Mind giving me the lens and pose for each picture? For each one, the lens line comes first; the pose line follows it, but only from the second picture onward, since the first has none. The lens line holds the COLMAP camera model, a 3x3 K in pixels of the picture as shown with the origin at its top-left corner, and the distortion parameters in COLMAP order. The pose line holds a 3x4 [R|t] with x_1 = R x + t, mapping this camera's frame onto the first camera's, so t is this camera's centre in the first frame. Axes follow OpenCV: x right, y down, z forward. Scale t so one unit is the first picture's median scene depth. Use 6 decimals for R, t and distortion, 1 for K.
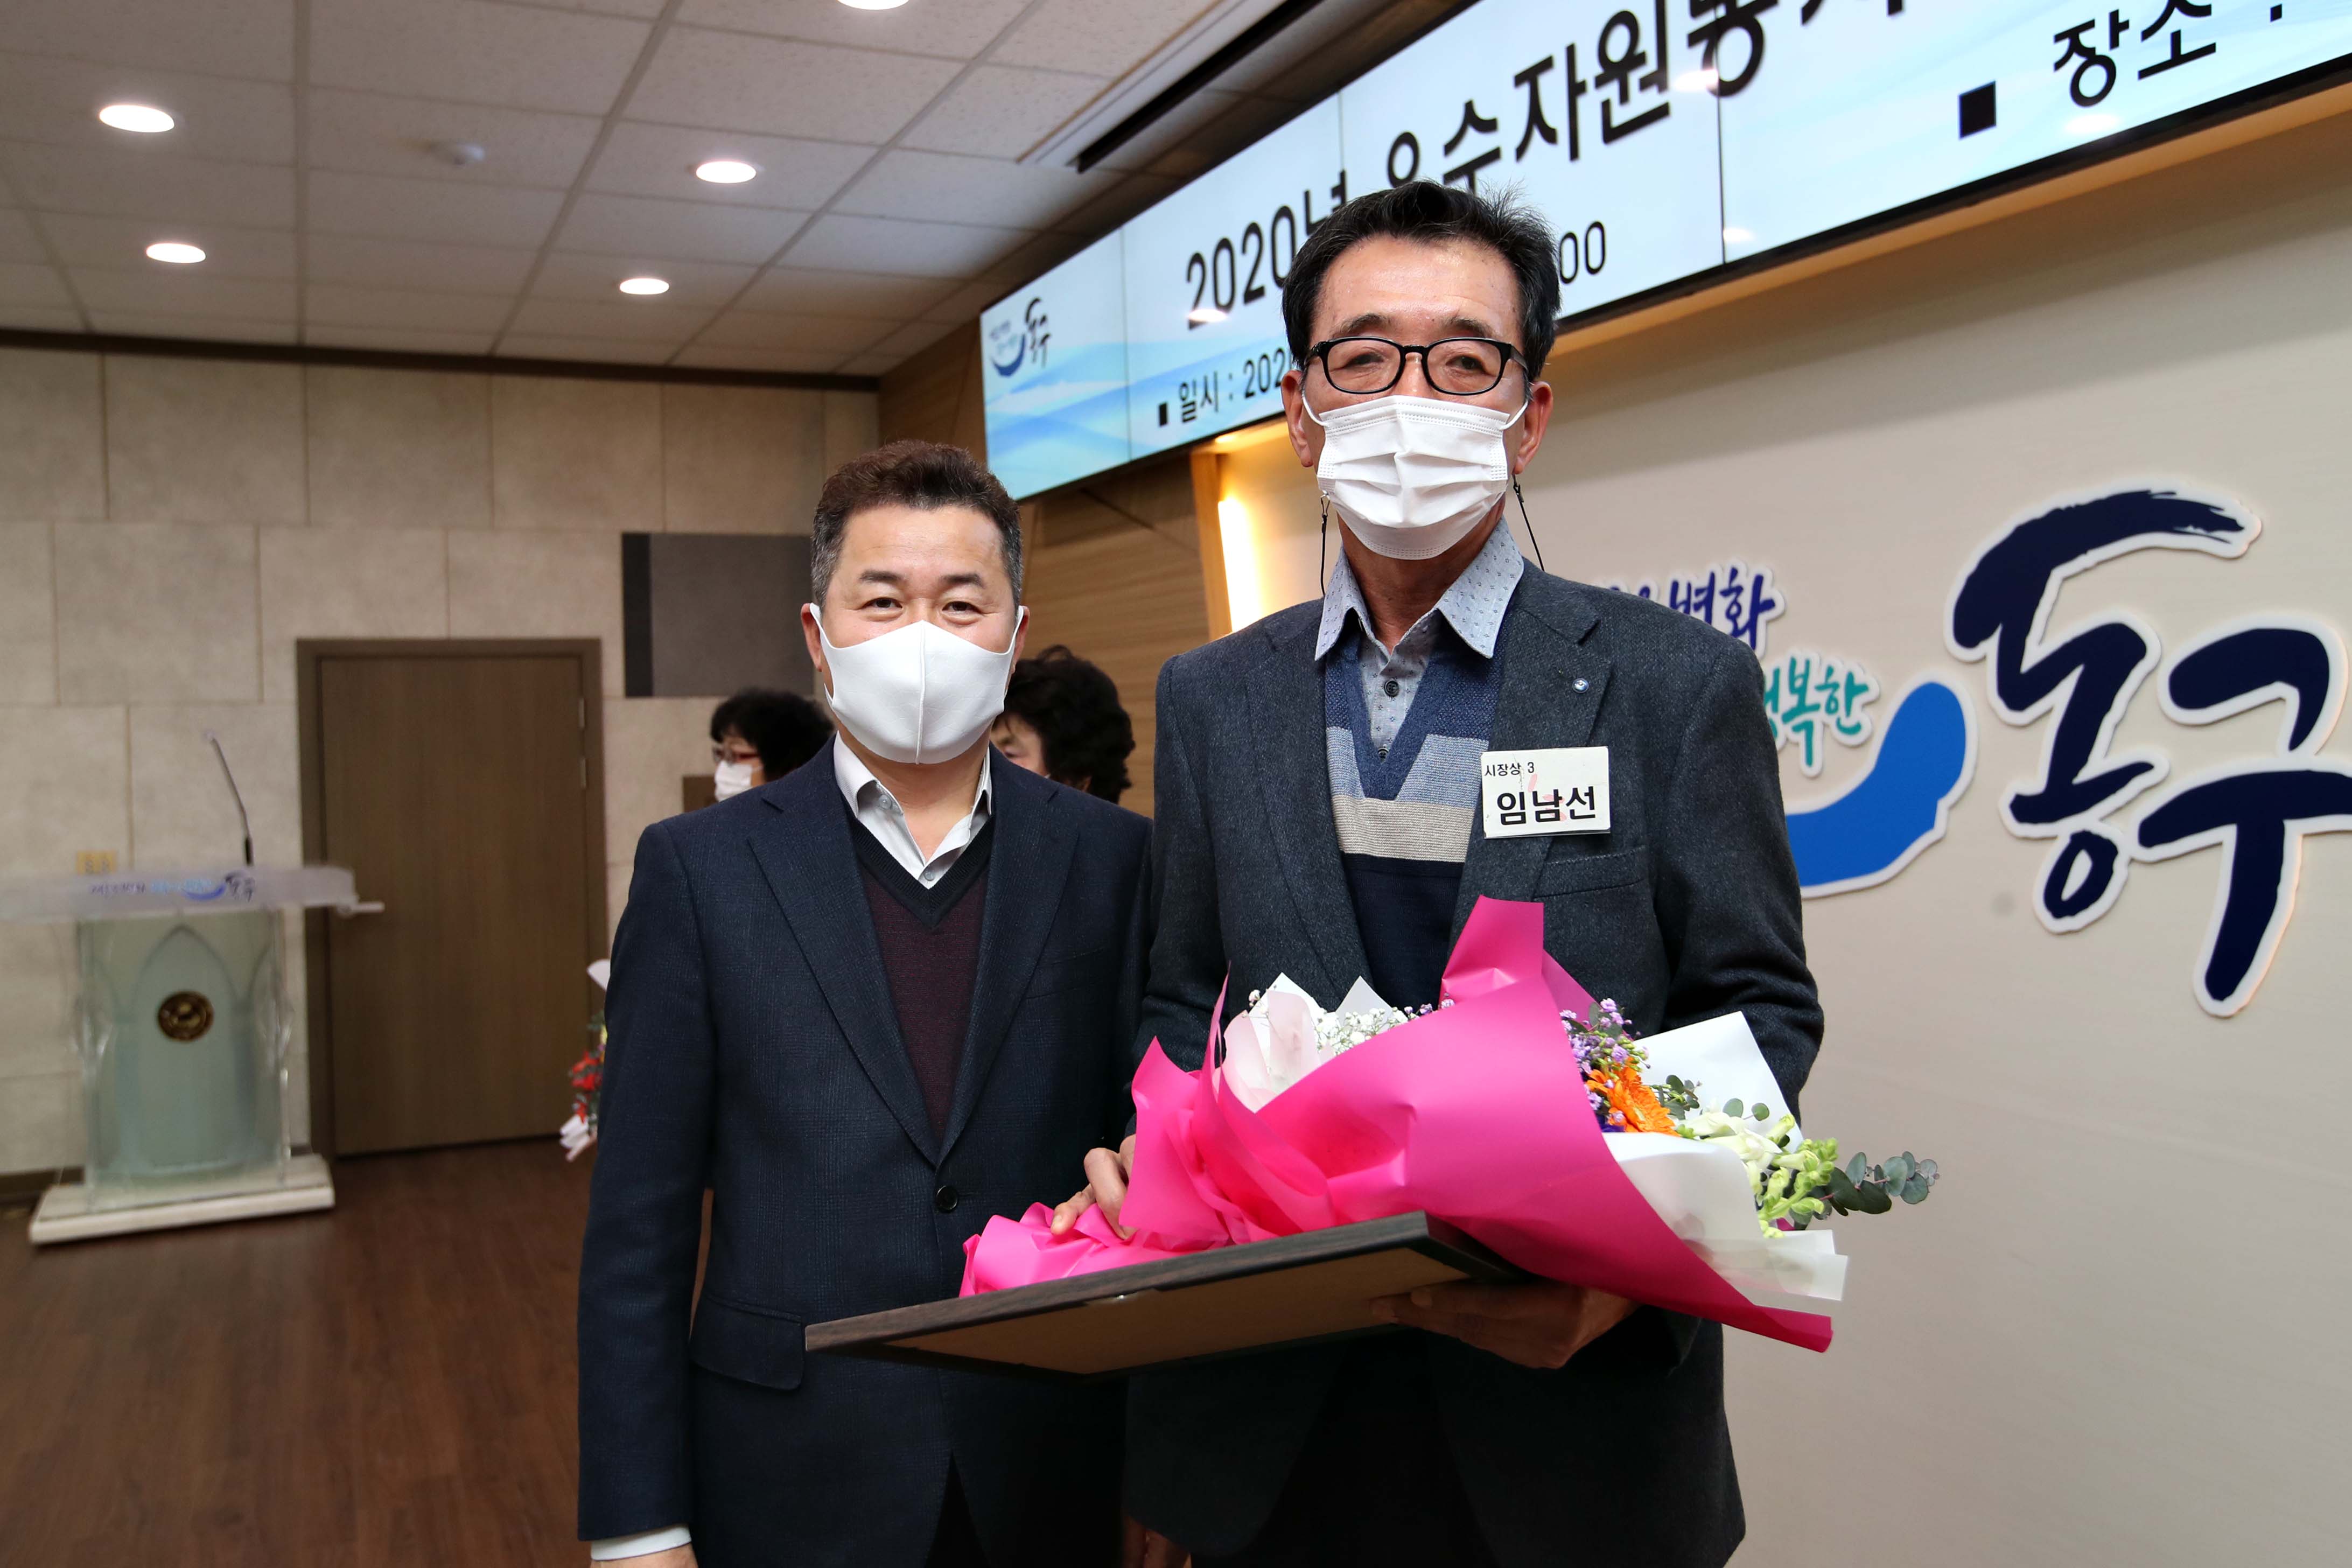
lens RADIAL K [[1958.6, 0, 1140.5], [0, 1958.6, 761.3], [0, 0, 1]] dist [-0.027513, 0.085951]
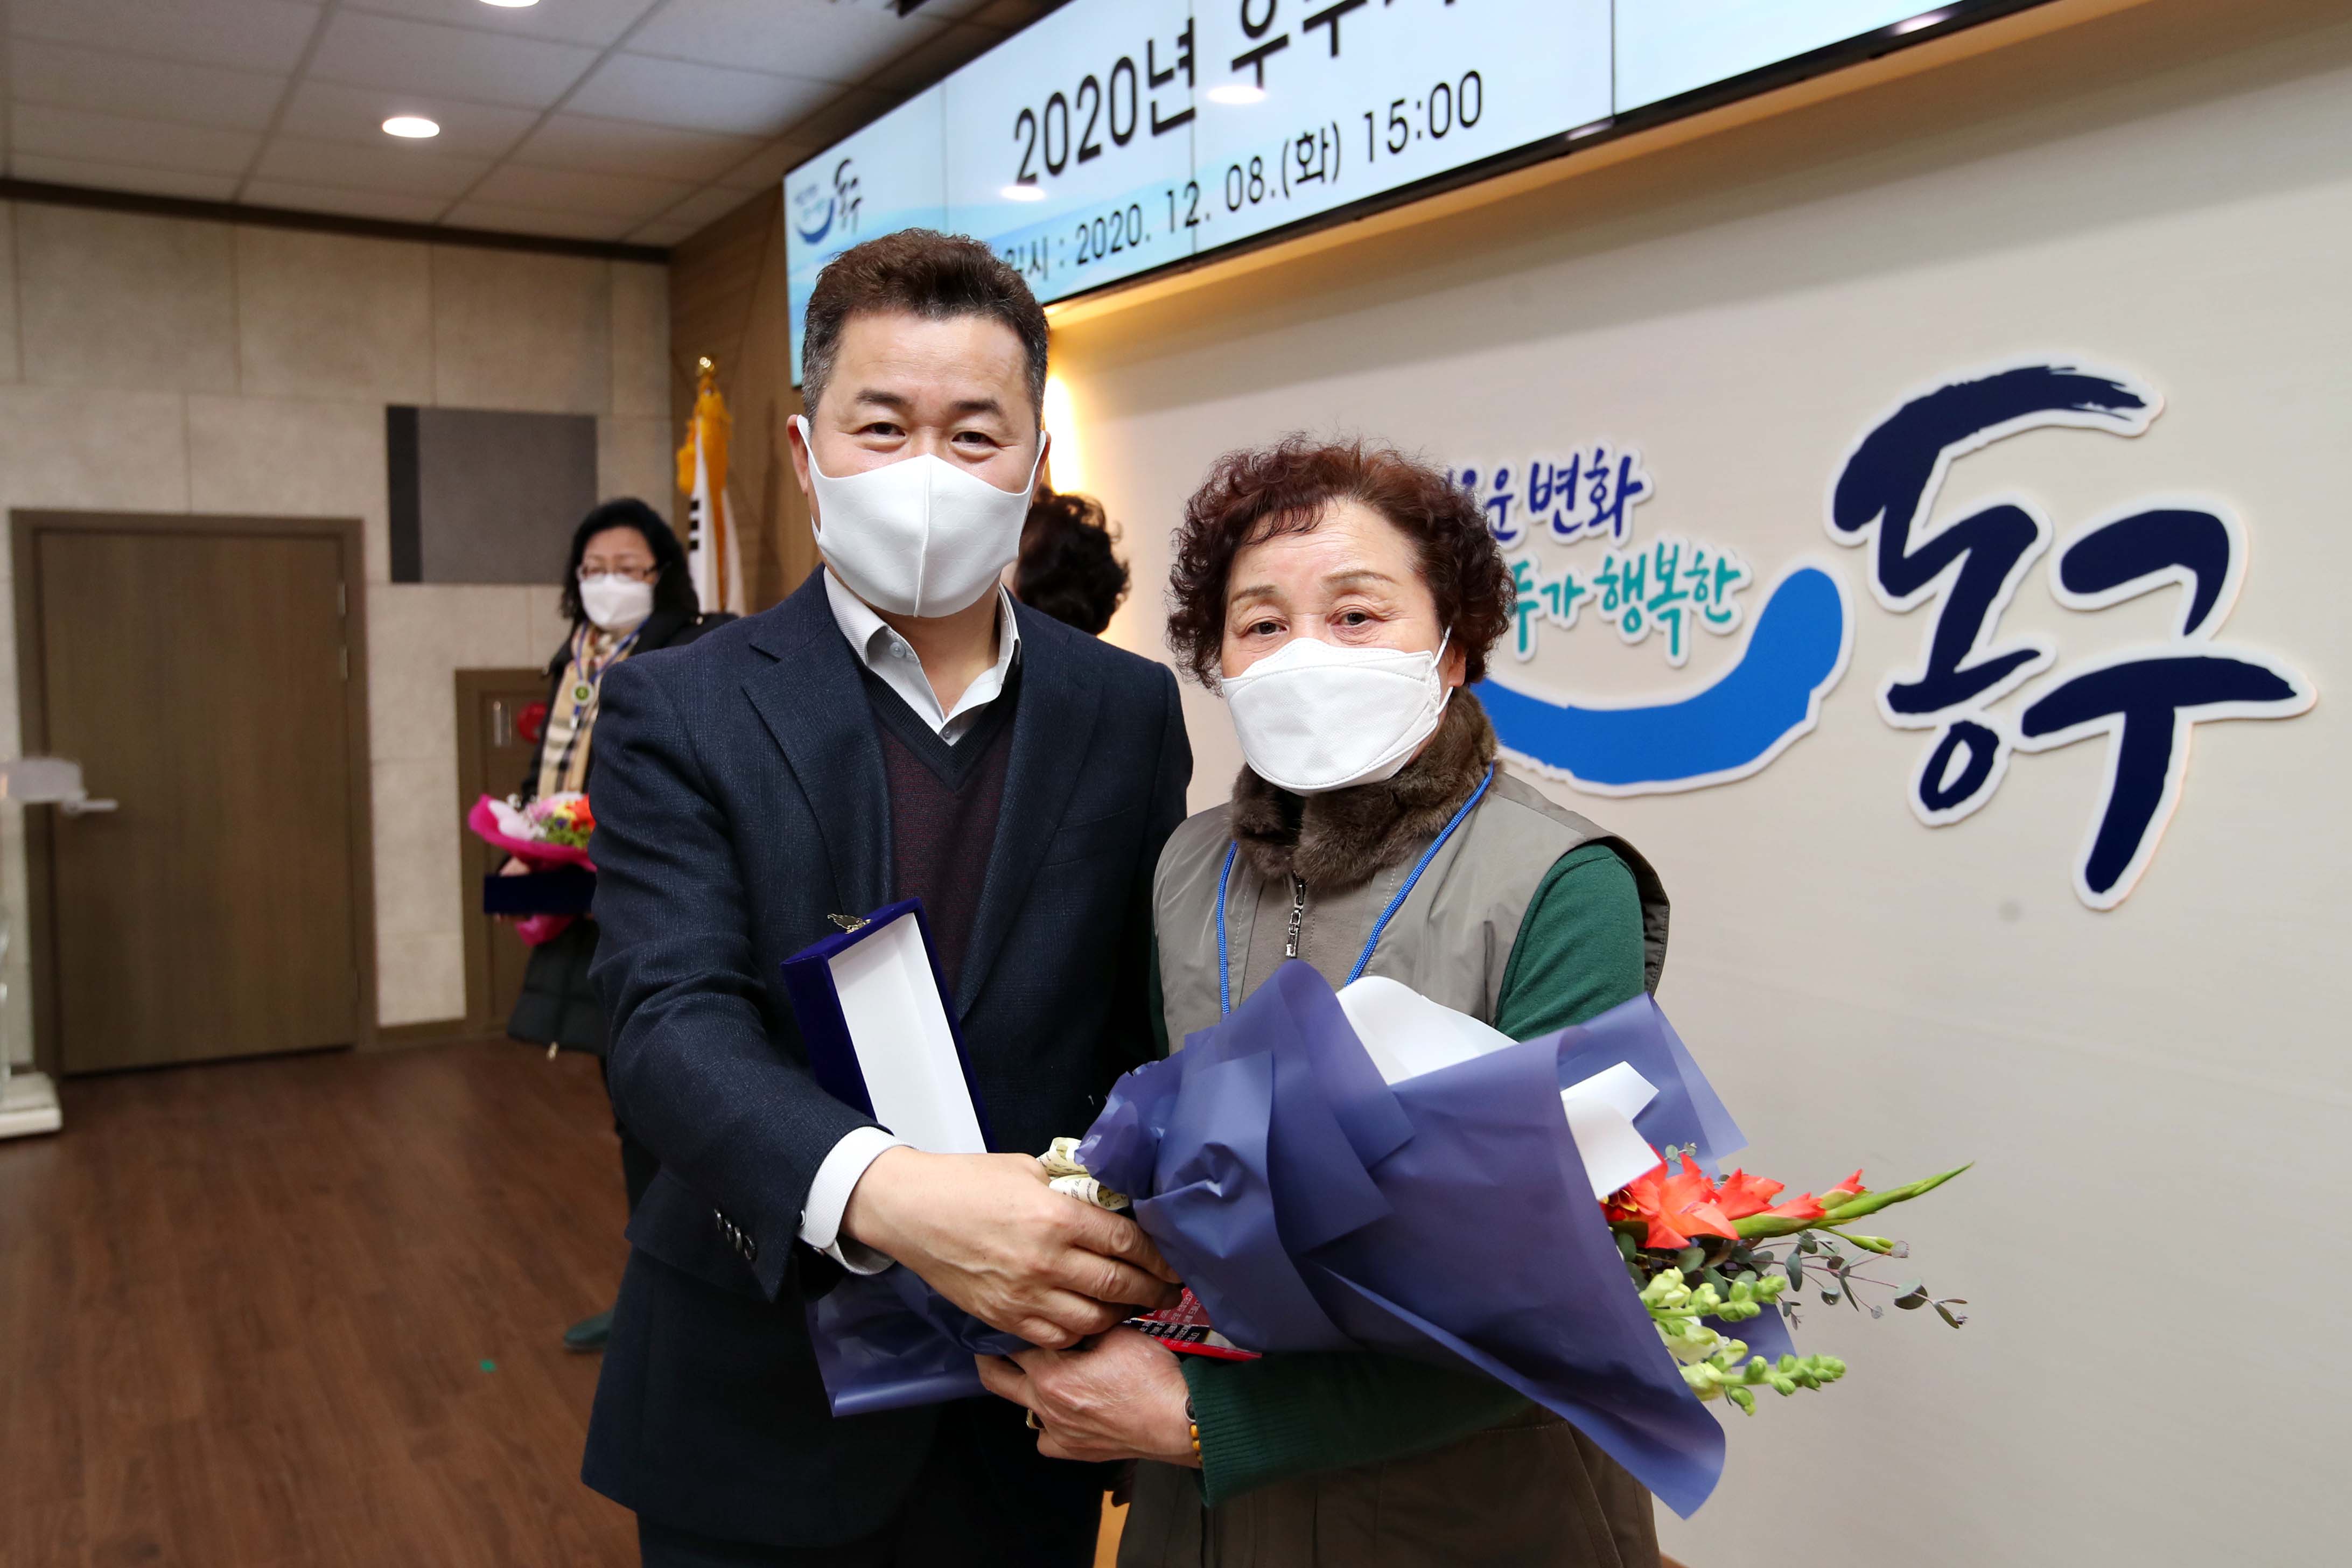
lens RADIAL K [[1958.6, 0, 1151.3], [0, 1958.6, 771.2], [0, 0, 1]] dist [-0.027513, 0.085951]
pose [[0.993173, 0.009933, 0.116223, -0.013080], [-0.015379, 0.998820, 0.046062, 0.009730], [-0.115629, -0.047535, 0.992154, 0.037261]]
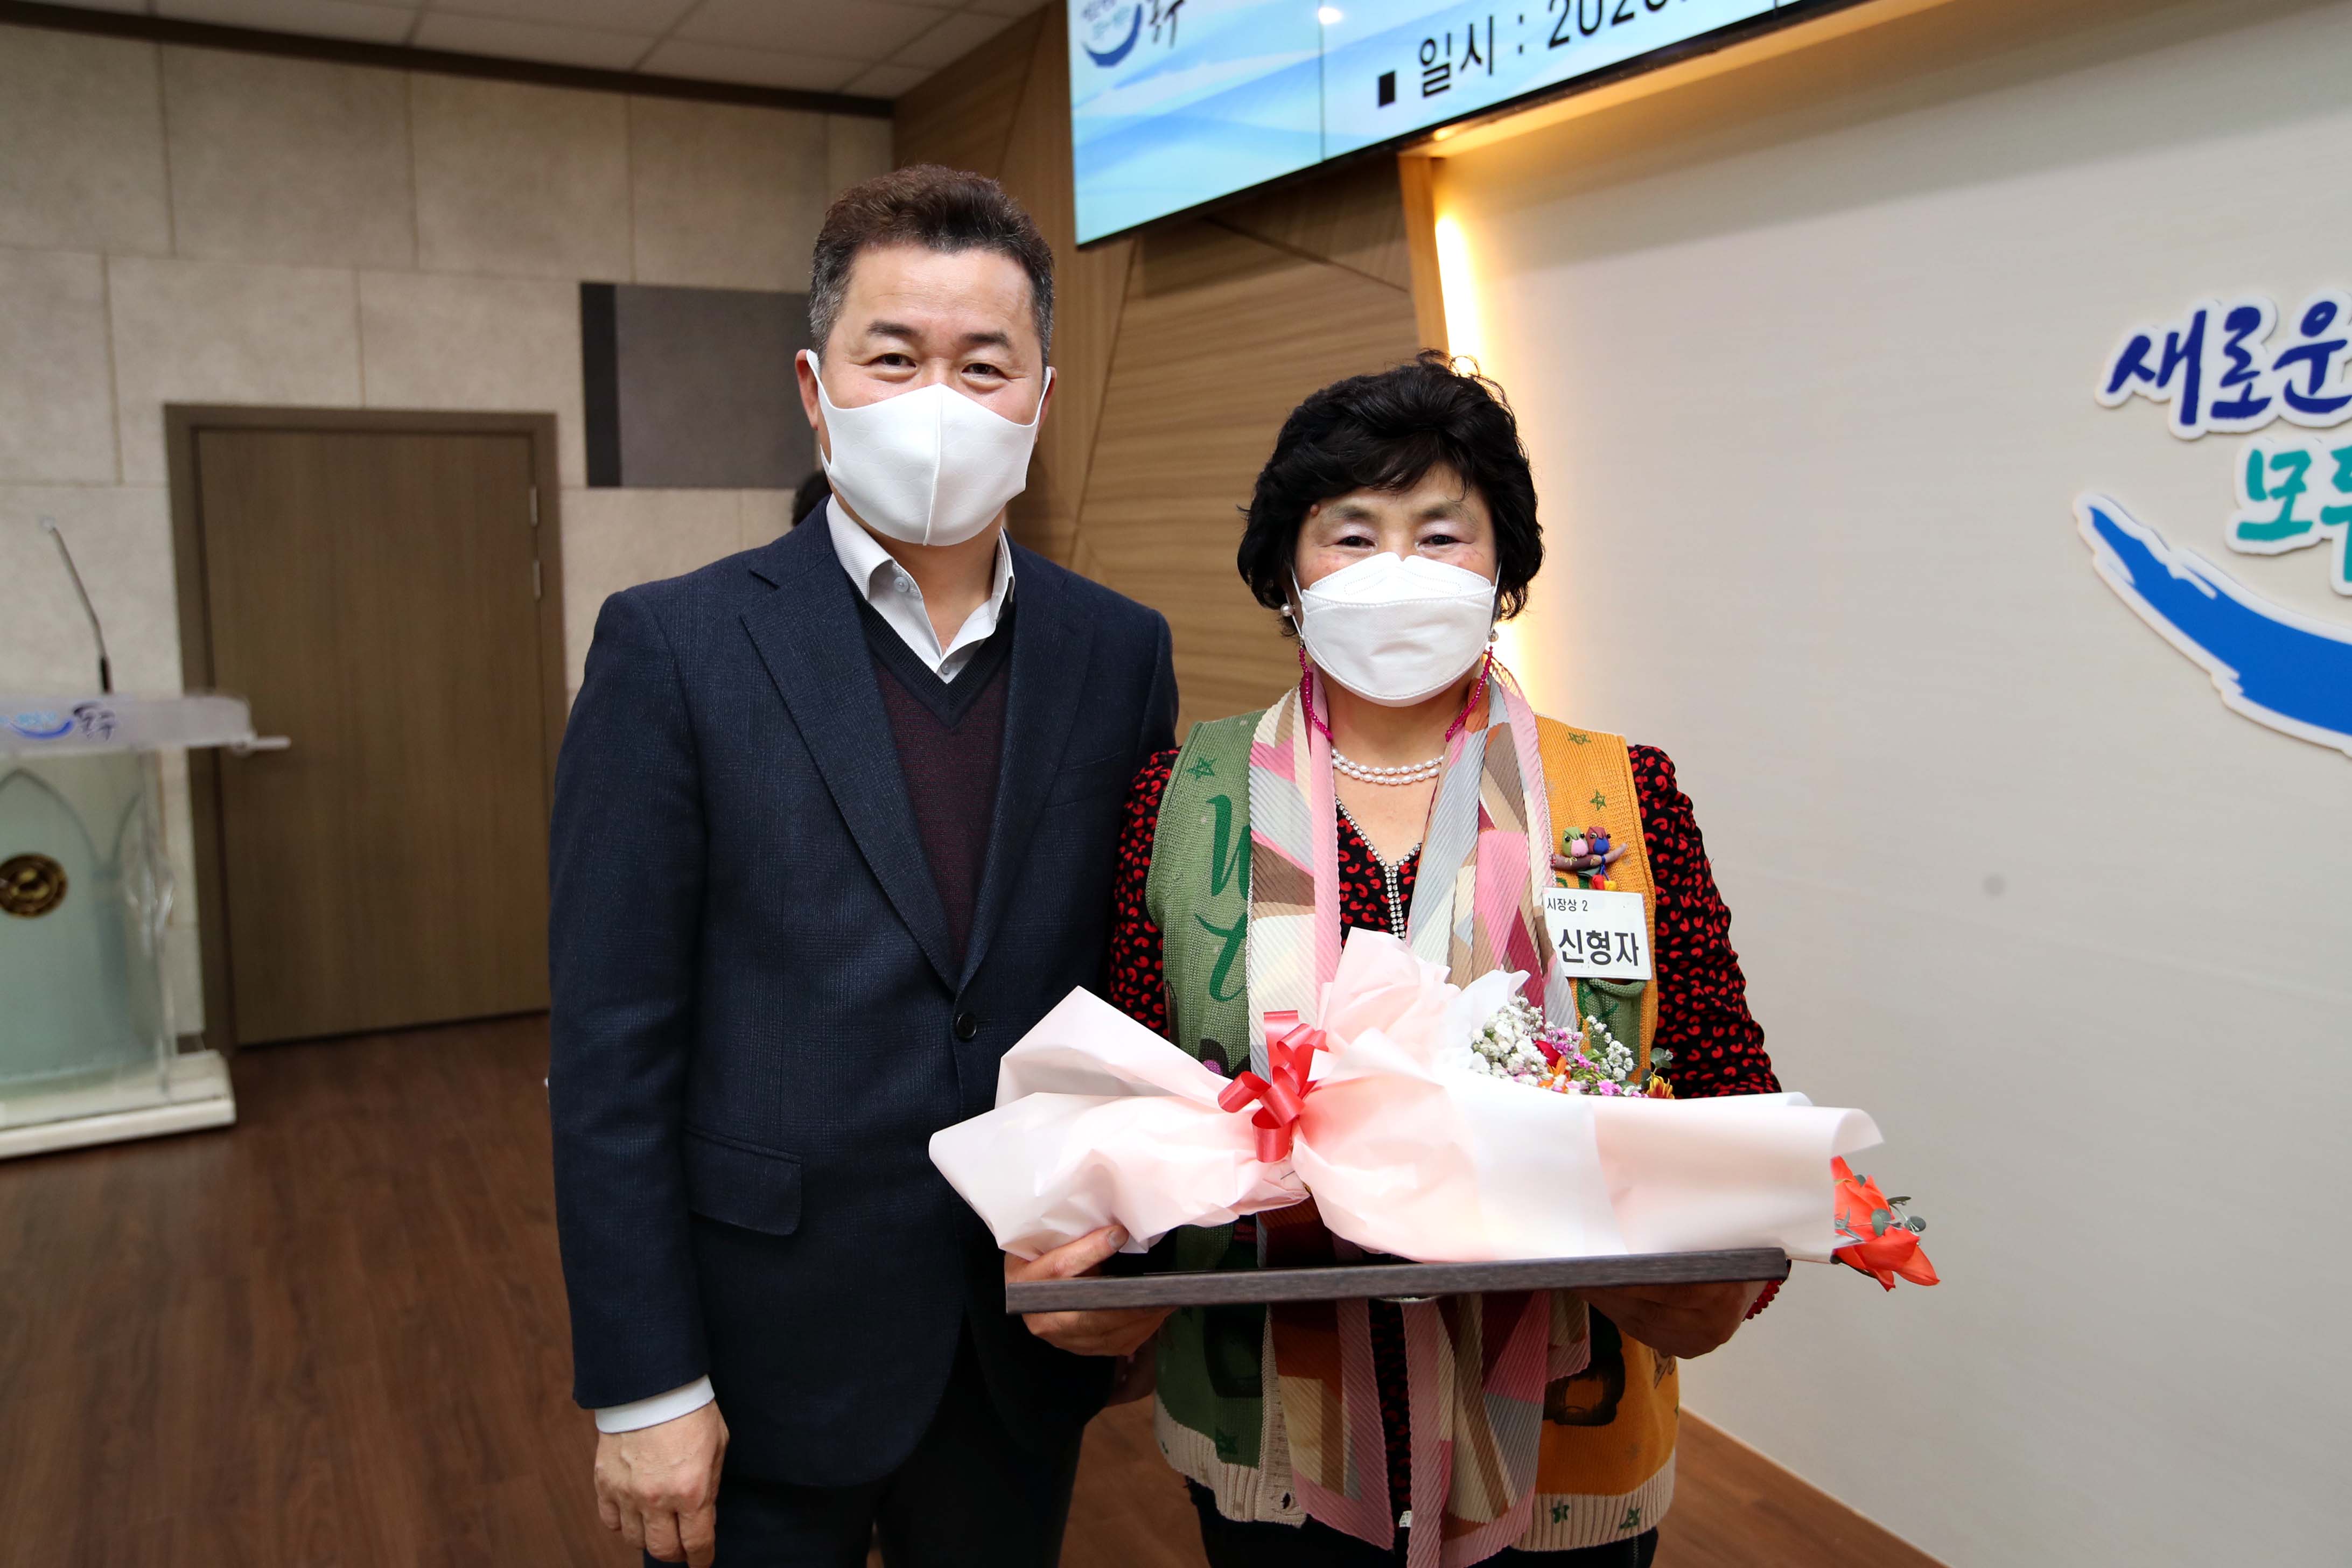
lens RADIAL K [[1865.8, 0, 1160.2], [0, 1865.8, 744.2], [0, 0, 1]] dist [-0.022346, 0.075591]
pose [[0.997620, 0.006941, 0.068602, -0.091543], [-0.013047, 0.995951, 0.088950, 0.002251], [-0.067707, -0.089633, 0.993671, 0.237869]]
